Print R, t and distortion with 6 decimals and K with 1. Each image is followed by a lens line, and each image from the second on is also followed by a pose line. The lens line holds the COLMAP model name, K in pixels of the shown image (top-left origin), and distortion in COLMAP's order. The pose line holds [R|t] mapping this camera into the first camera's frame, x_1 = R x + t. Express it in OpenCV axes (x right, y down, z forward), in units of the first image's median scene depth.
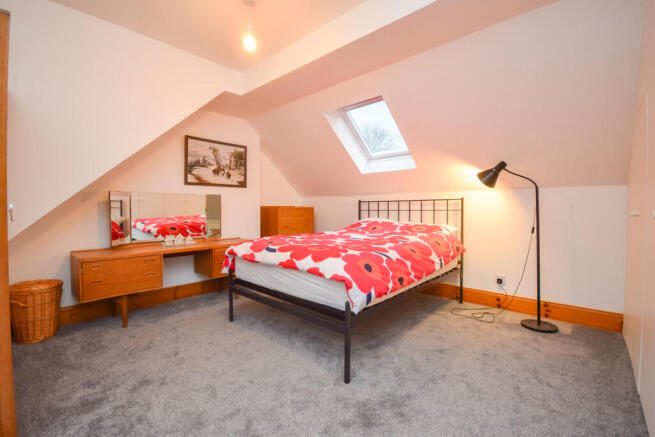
lens RADIAL K [[296.2, 0, 323.2], [0, 296.2, 217.4], [0, 0, 1]] dist [0.016586, -0.000598]
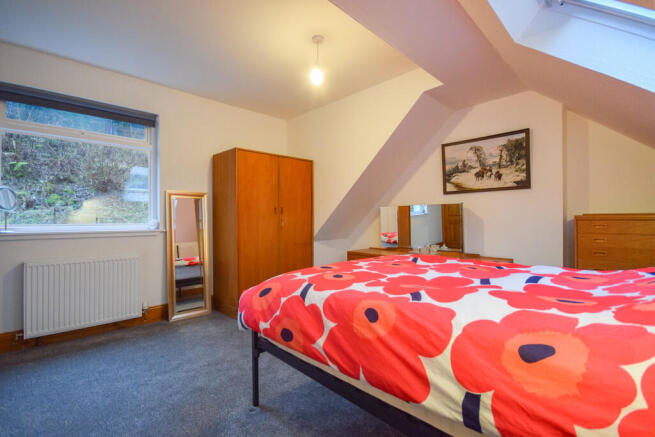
lens RADIAL K [[296.2, 0, 323.2], [0, 296.2, 217.4], [0, 0, 1]] dist [0.016586, -0.000598]
pose [[-0.050073, -0.005742, -0.998729, 0.494968], [-0.027046, 0.999625, -0.004391, -0.019098], [0.998379, 0.026792, -0.050210, 0.614148]]
